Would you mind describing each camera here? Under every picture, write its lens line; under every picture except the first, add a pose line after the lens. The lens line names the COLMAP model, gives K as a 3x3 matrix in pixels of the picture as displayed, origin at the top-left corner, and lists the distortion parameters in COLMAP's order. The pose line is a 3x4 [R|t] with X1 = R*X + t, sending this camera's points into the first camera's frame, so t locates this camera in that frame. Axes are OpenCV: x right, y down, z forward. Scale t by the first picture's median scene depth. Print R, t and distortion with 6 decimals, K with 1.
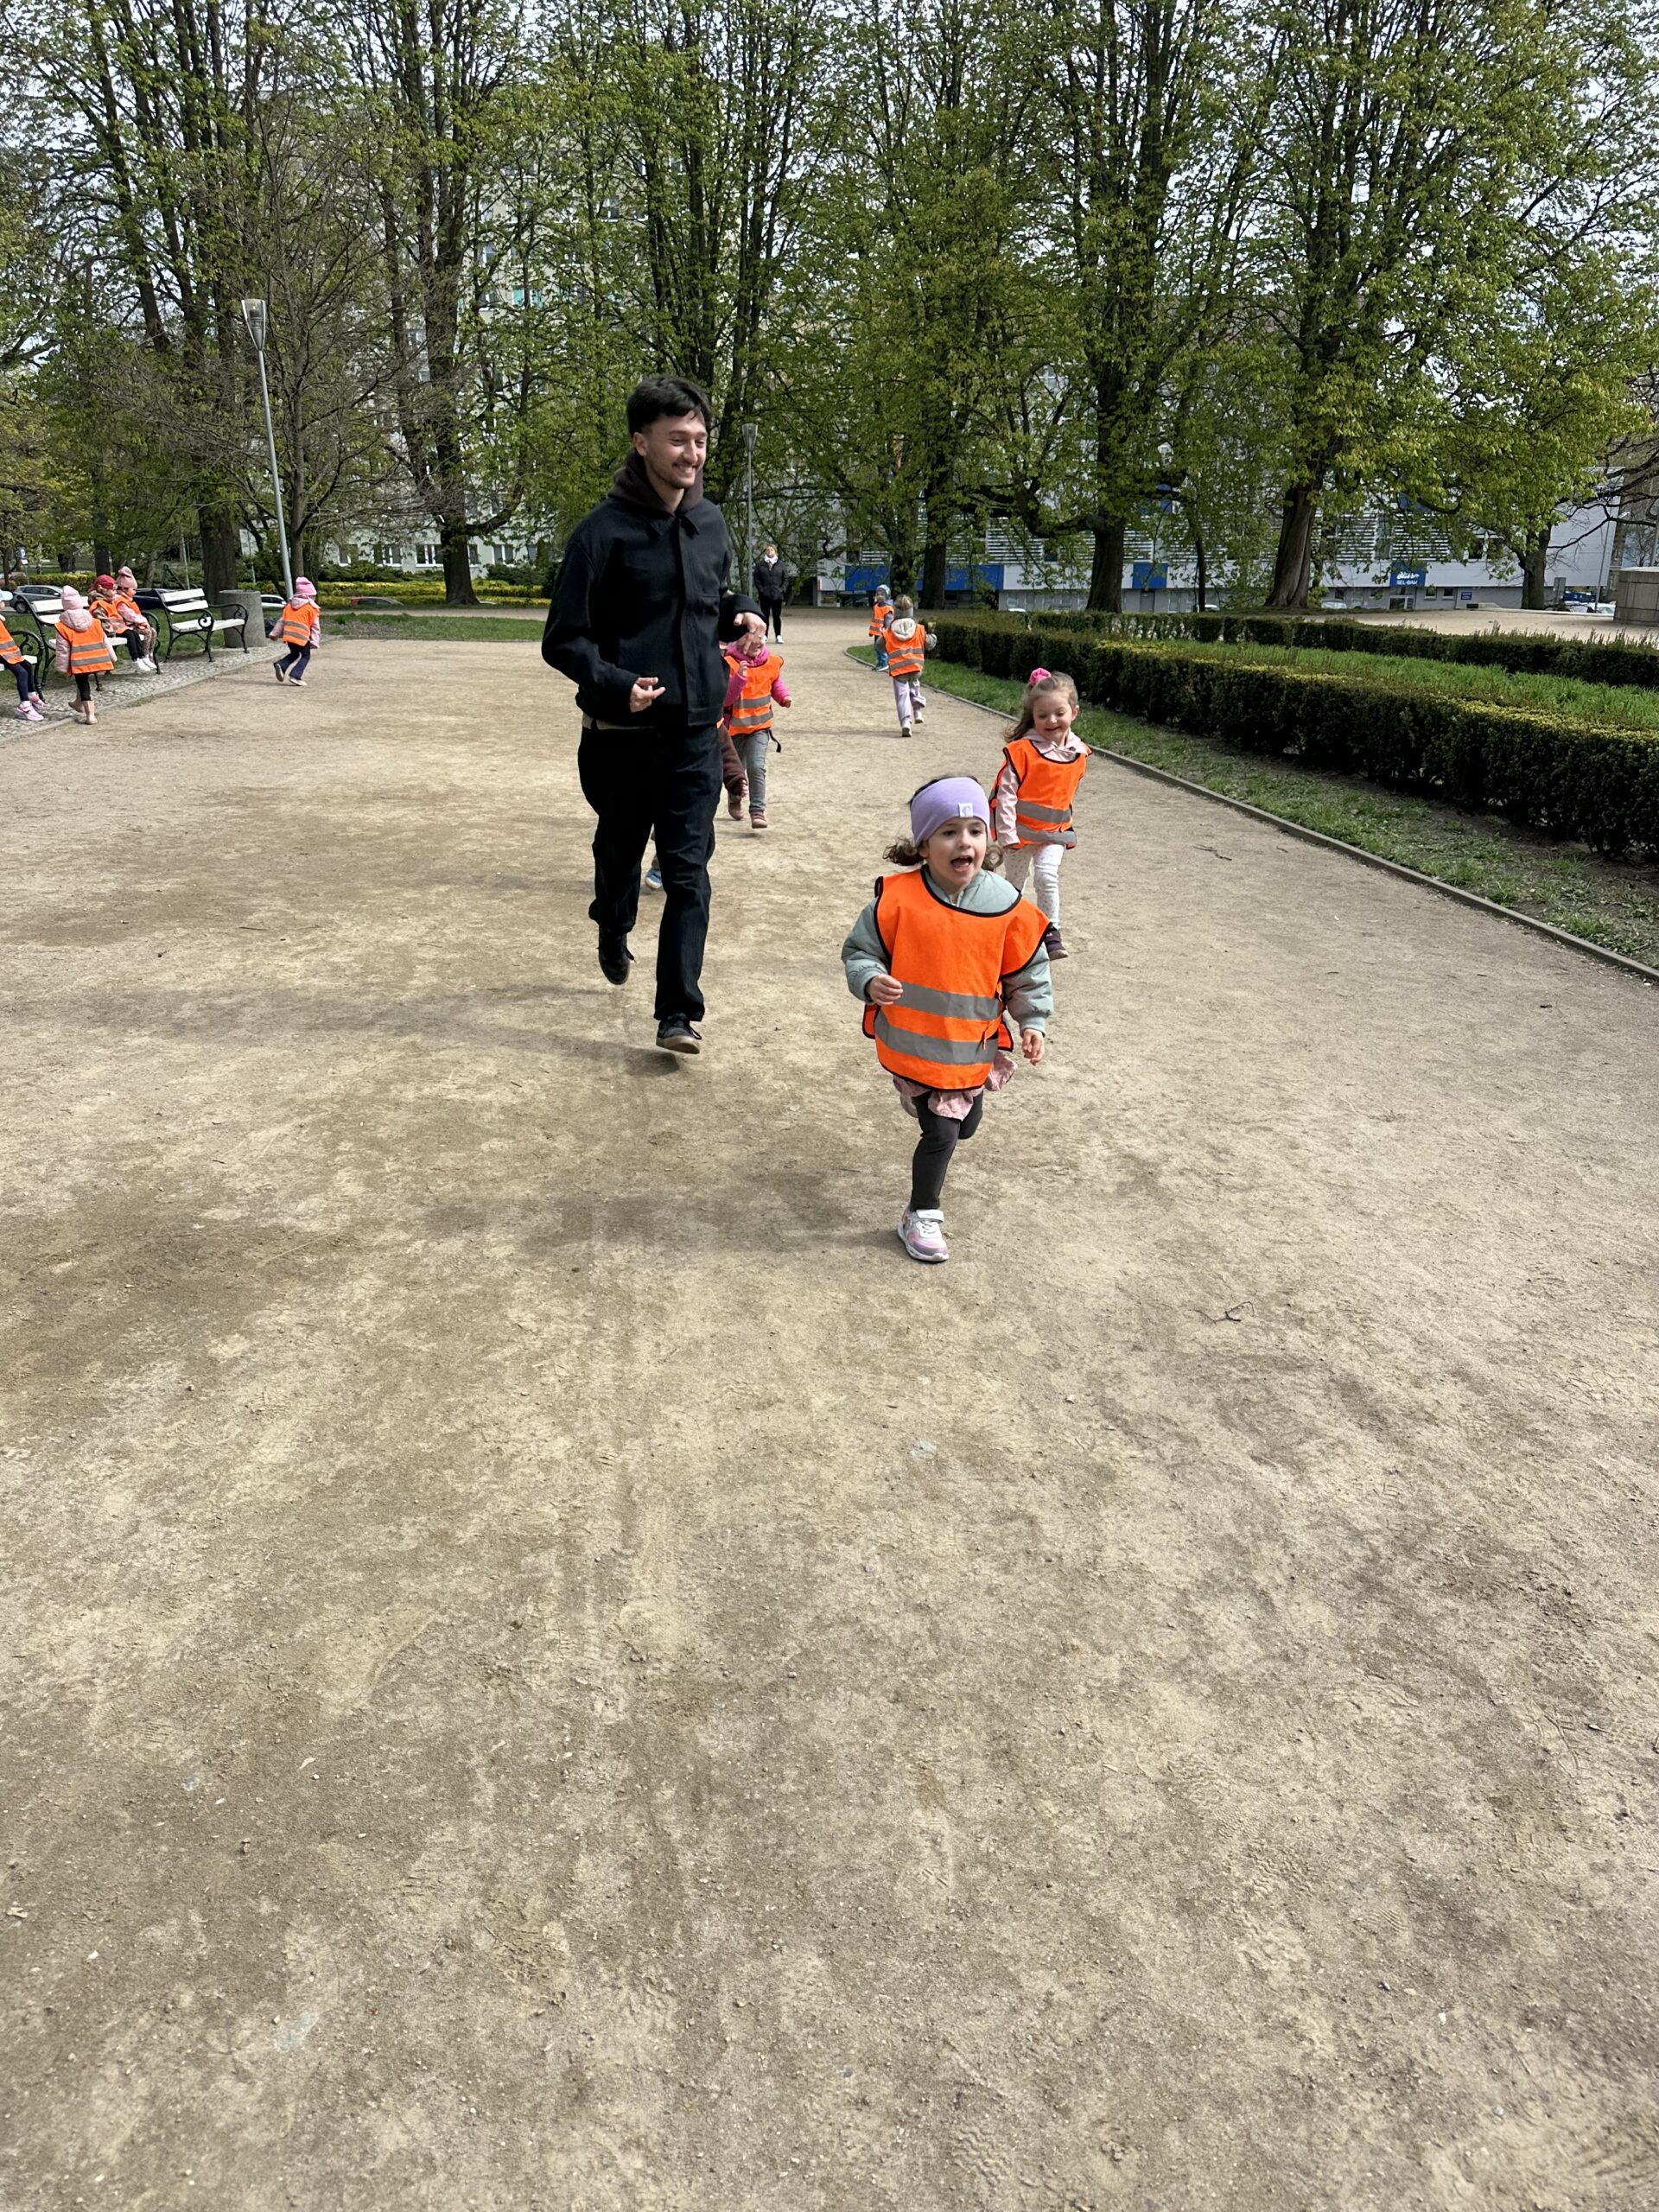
lens RADIAL K [[1527.2, 0, 829.2], [0, 1527.2, 1109.6], [0, 0, 1]] dist [0.022077, -0.034875]
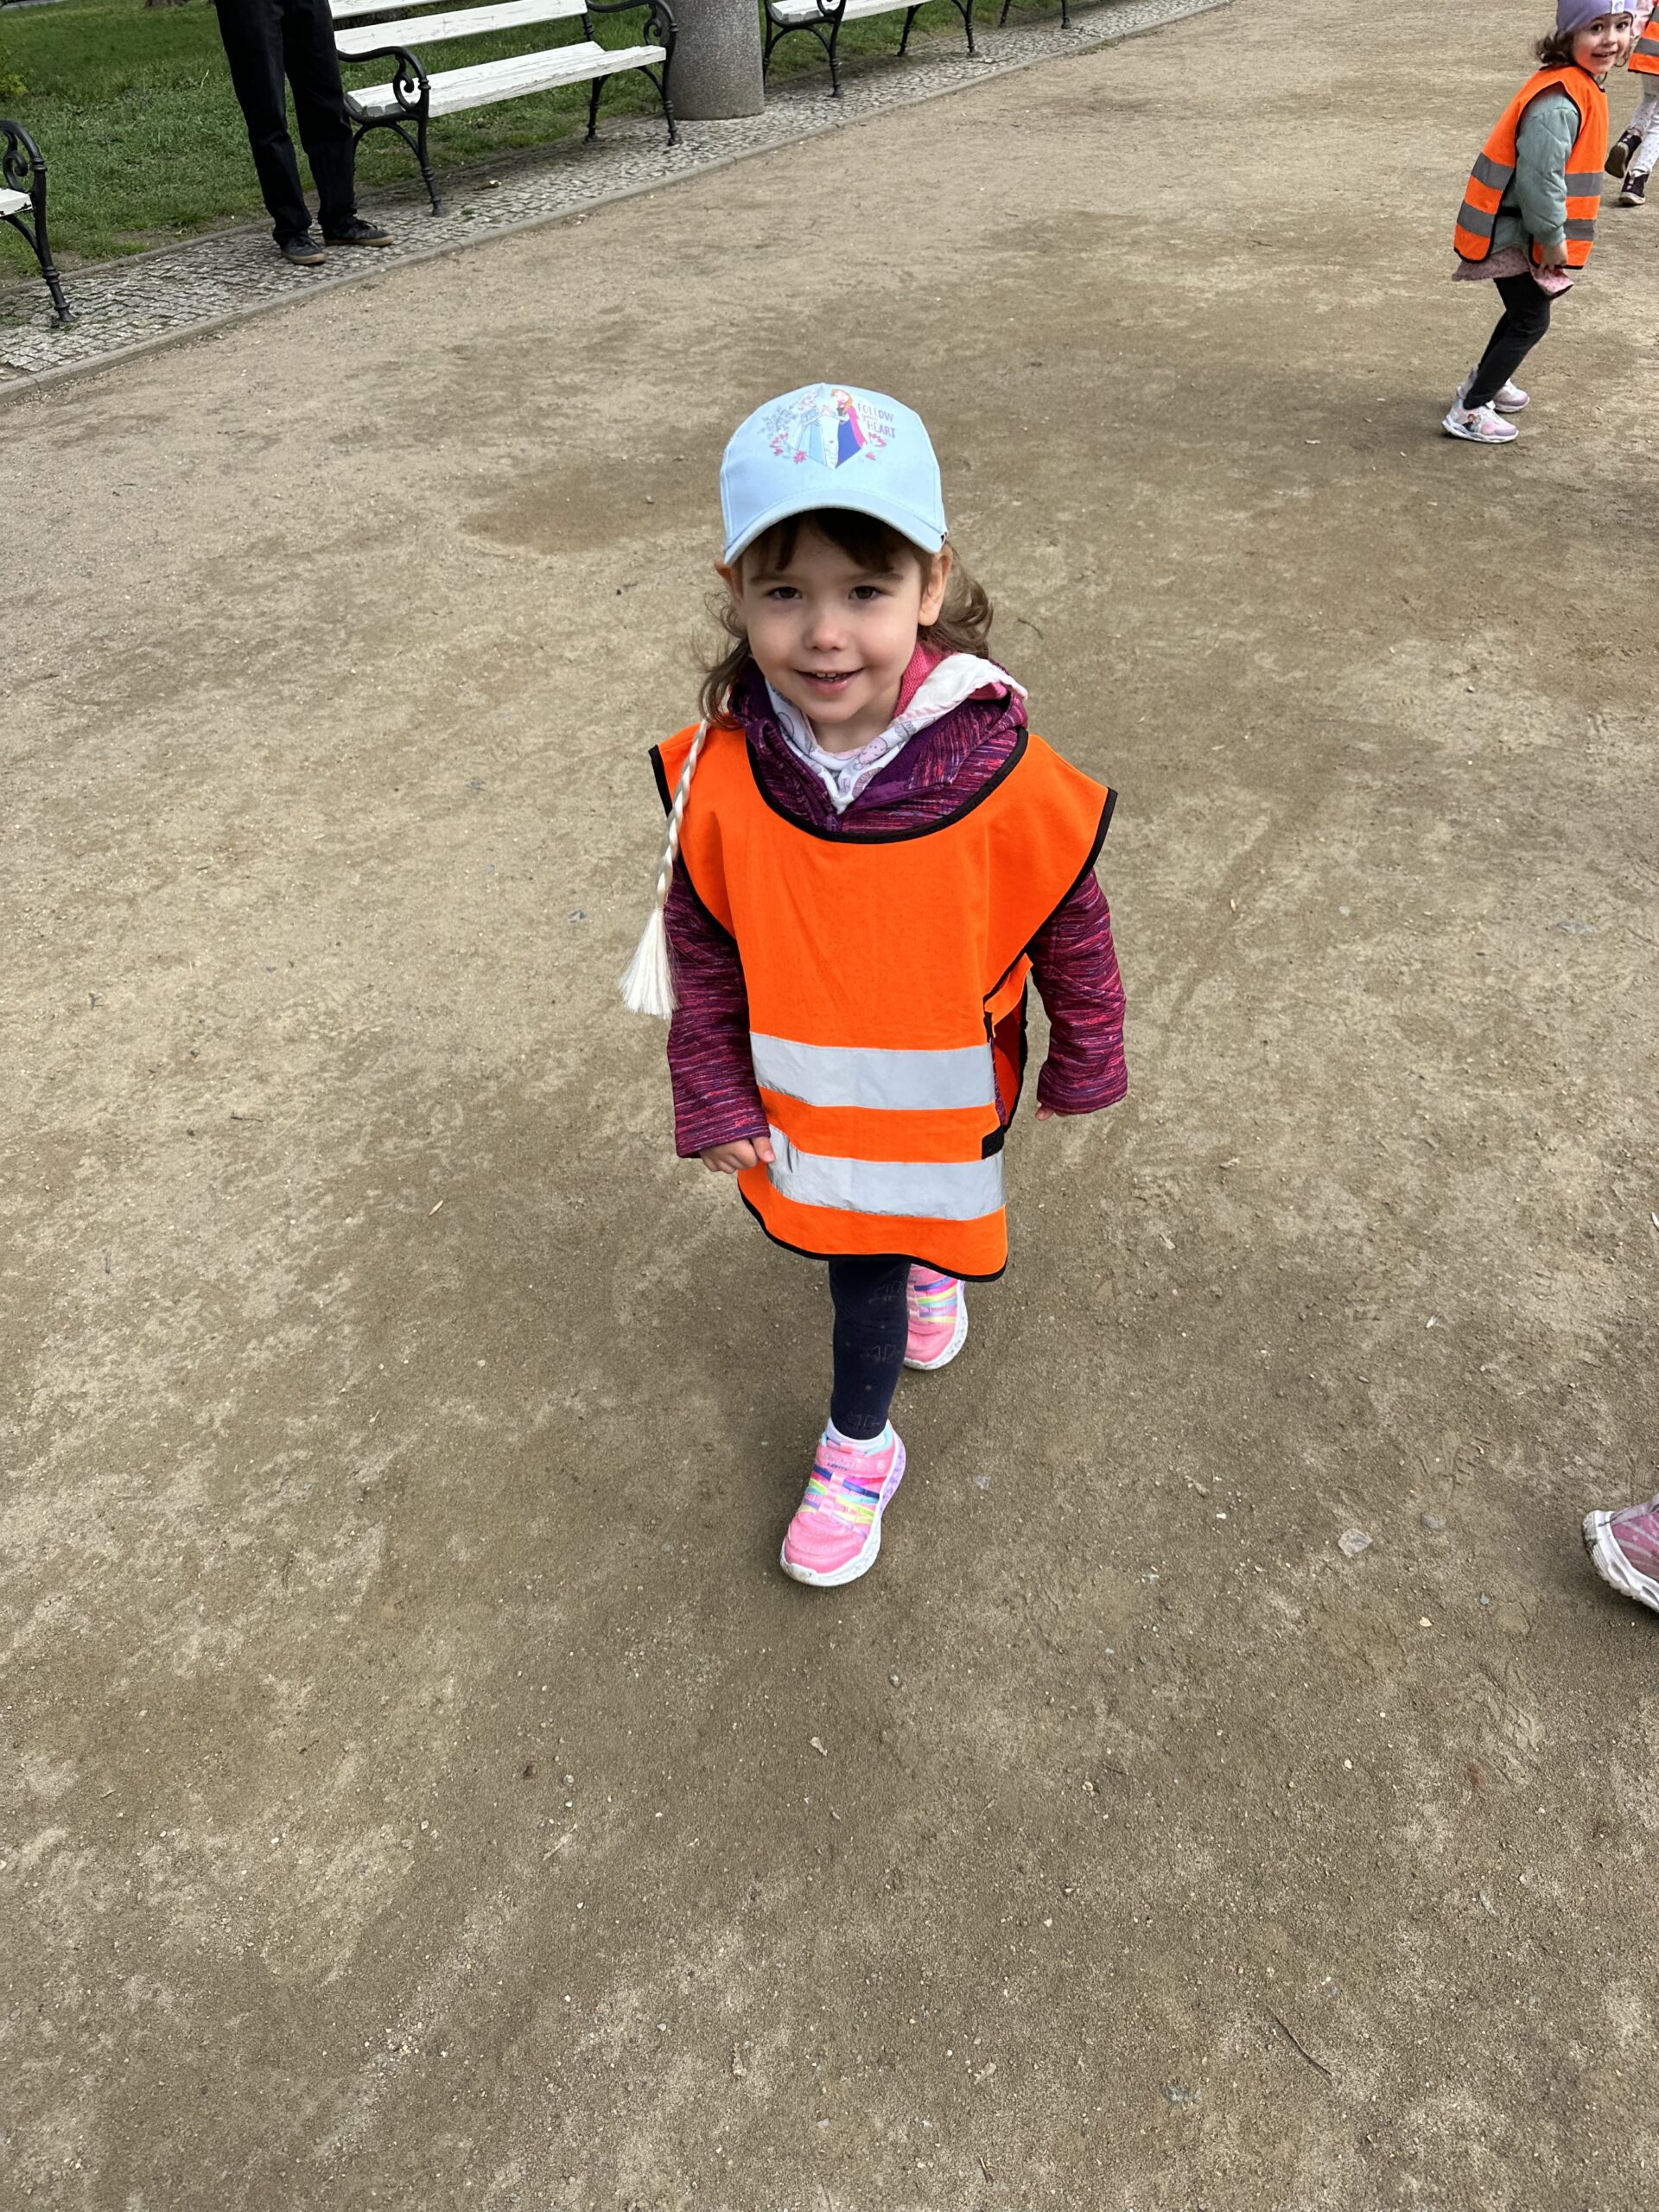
lens RADIAL K [[1527.2, 0, 828.4], [0, 1527.2, 1098.7], [0, 0, 1]] dist [0.022077, -0.034875]
pose [[0.791394, 0.345801, -0.504101, 0.002910], [-0.147018, 0.908090, 0.392121, -0.023858], [0.593365, -0.236210, 0.769495, 0.072210]]
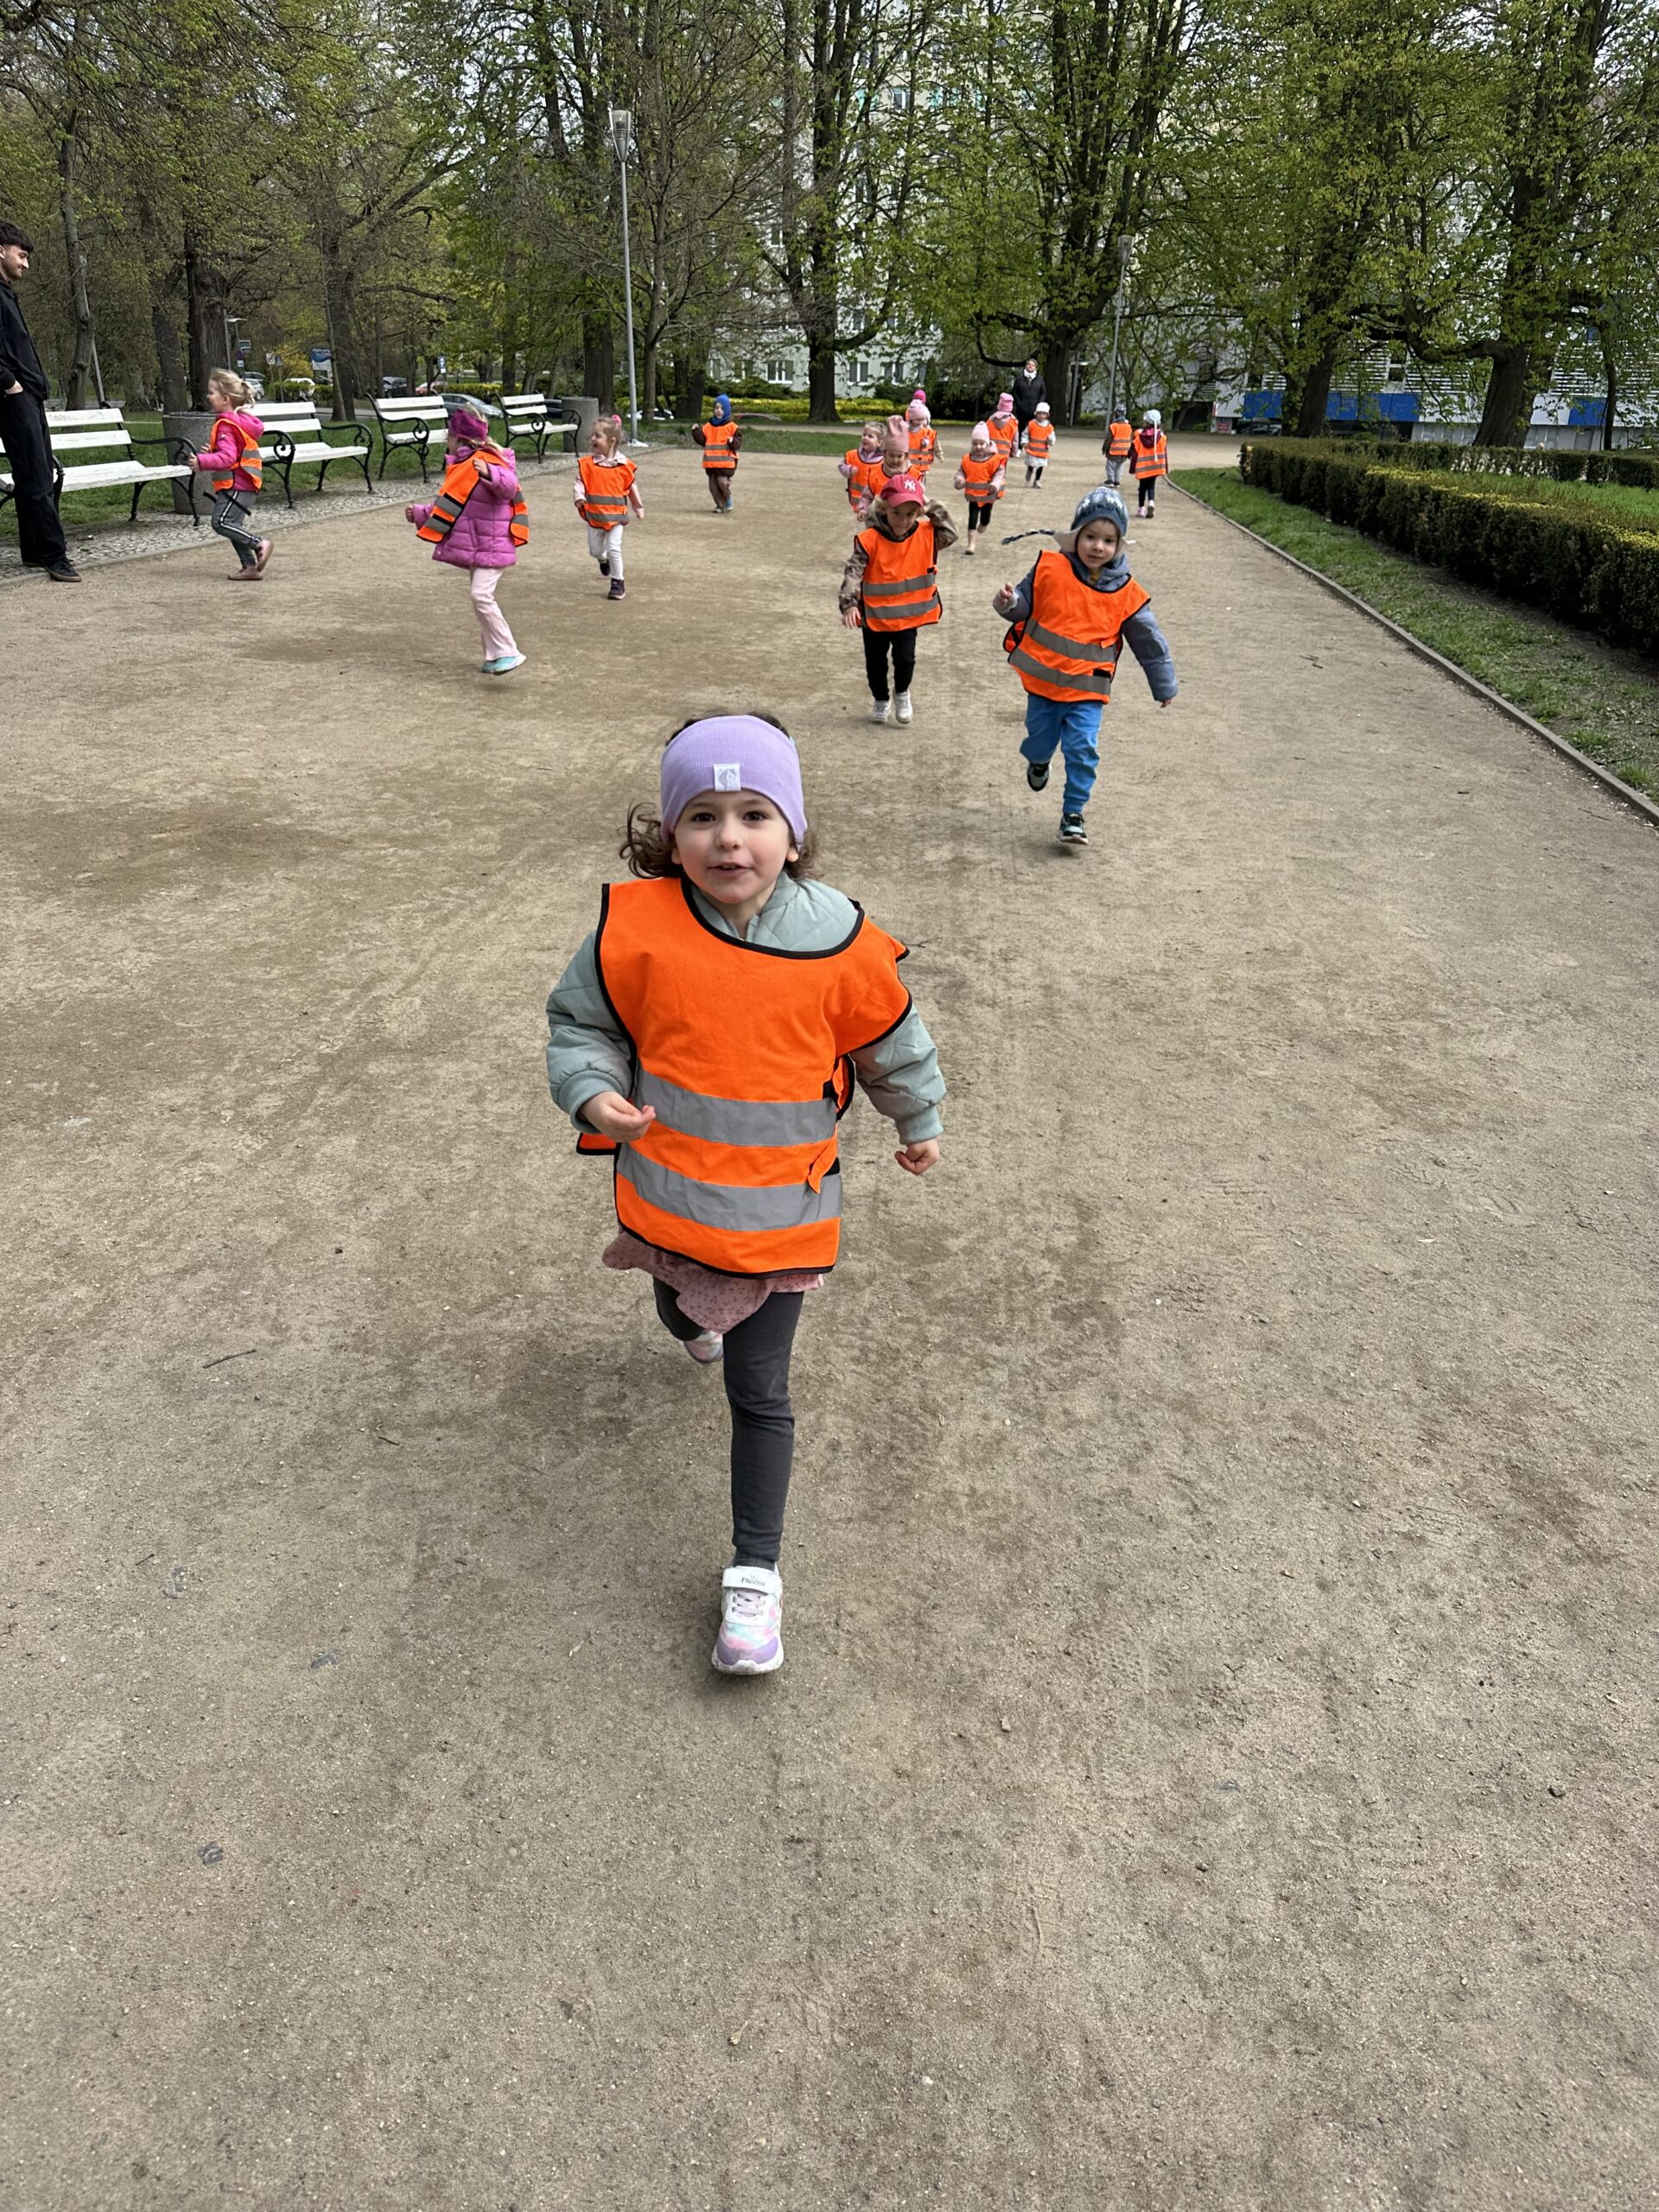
lens RADIAL K [[1527.2, 0, 824.6], [0, 1527.2, 1105.1], [0, 0, 1]] dist [0.022077, -0.034875]
pose [[0.969286, 0.121628, -0.213754, 0.038285], [-0.100607, 0.989194, 0.106647, 0.011174], [0.224416, -0.081866, 0.971049, -0.025808]]
